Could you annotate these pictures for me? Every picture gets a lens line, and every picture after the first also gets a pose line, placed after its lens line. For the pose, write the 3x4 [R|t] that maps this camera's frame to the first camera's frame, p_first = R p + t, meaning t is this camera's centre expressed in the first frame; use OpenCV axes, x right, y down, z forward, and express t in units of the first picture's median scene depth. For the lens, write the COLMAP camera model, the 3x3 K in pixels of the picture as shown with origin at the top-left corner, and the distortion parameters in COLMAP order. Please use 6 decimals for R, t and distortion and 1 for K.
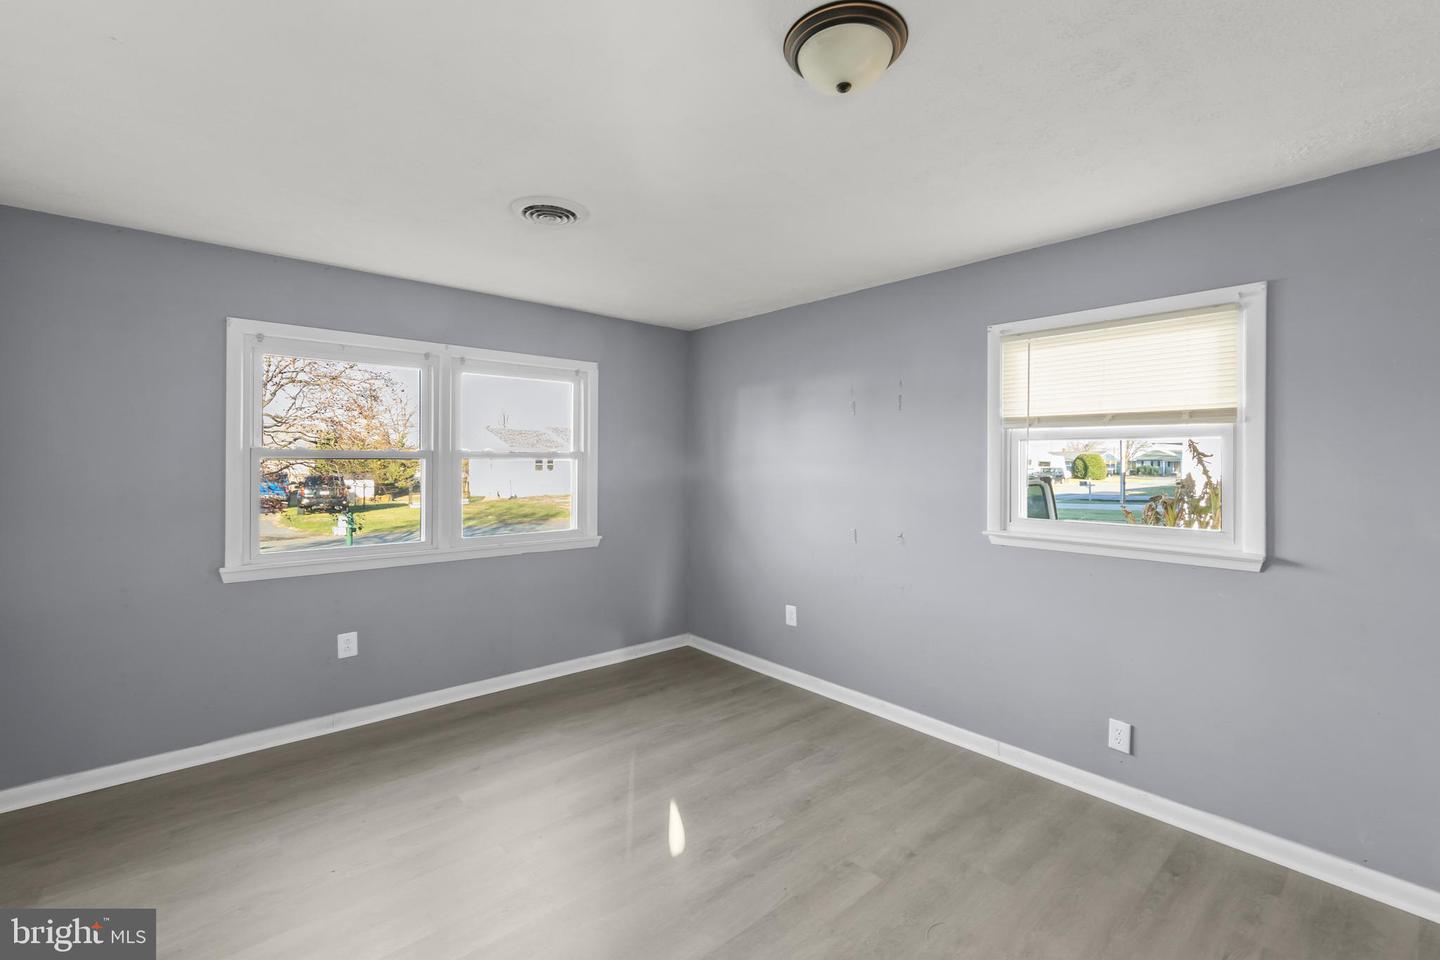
lens RADIAL K [[609.2, 0, 728.1], [0, 609.2, 464.1], [0, 0, 1]] dist [0.001352, -0.000182]
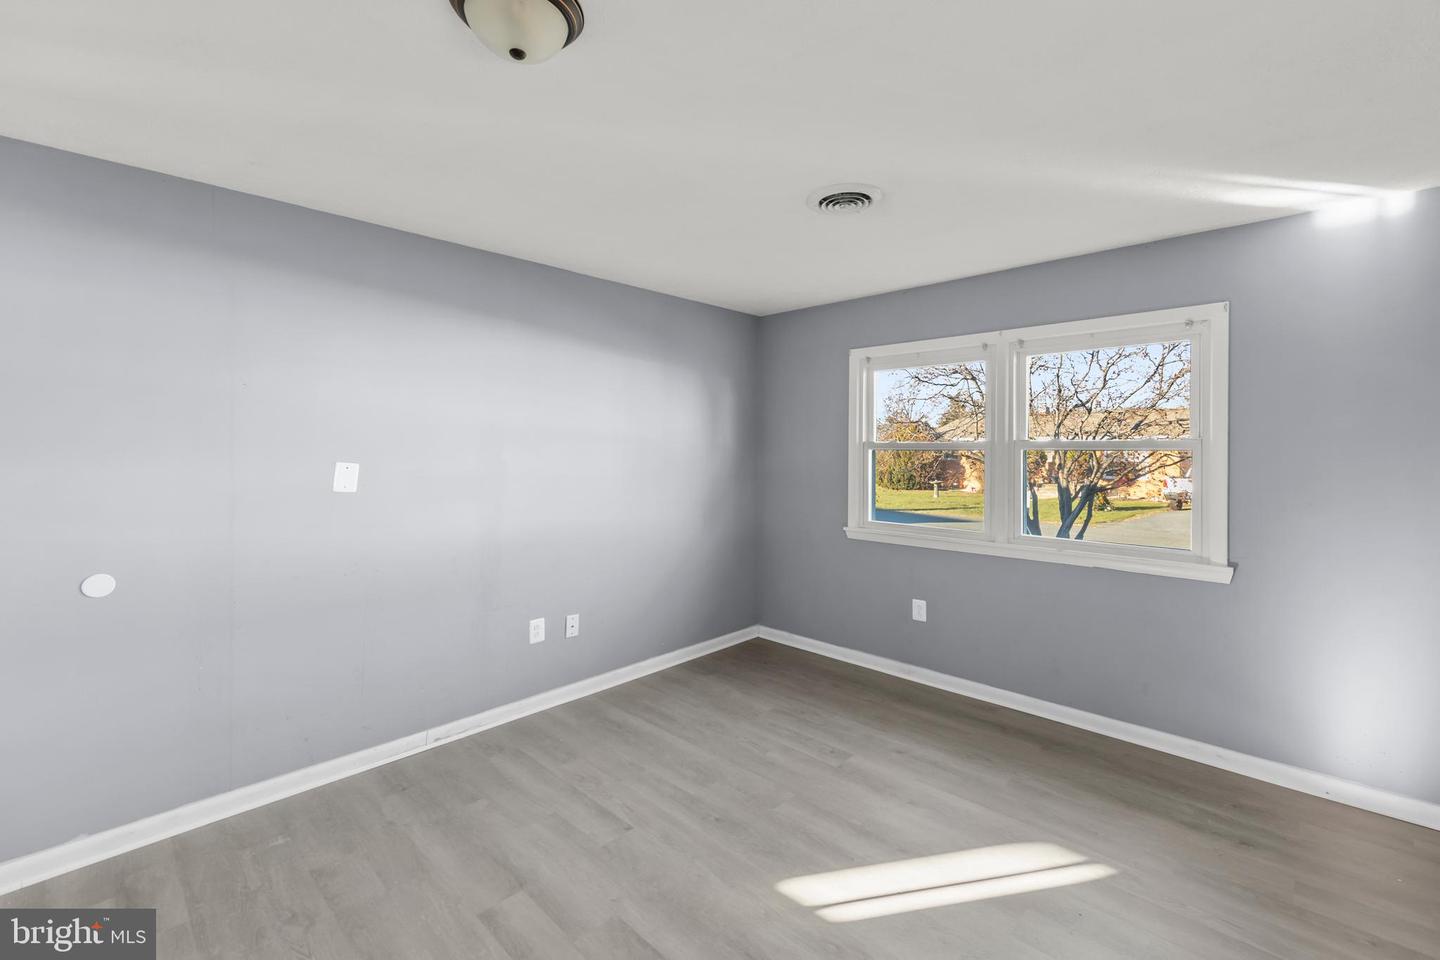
lens RADIAL K [[619.4, 0, 717.2], [0, 619.4, 453.5], [0, 0, 1]] dist [0.003443, 0.000226]
pose [[0.081145, 0.011119, -0.996640, 0.621070], [-0.002743, 0.999936, 0.010933, -0.017099], [0.996699, 0.001846, 0.081170, 0.622339]]
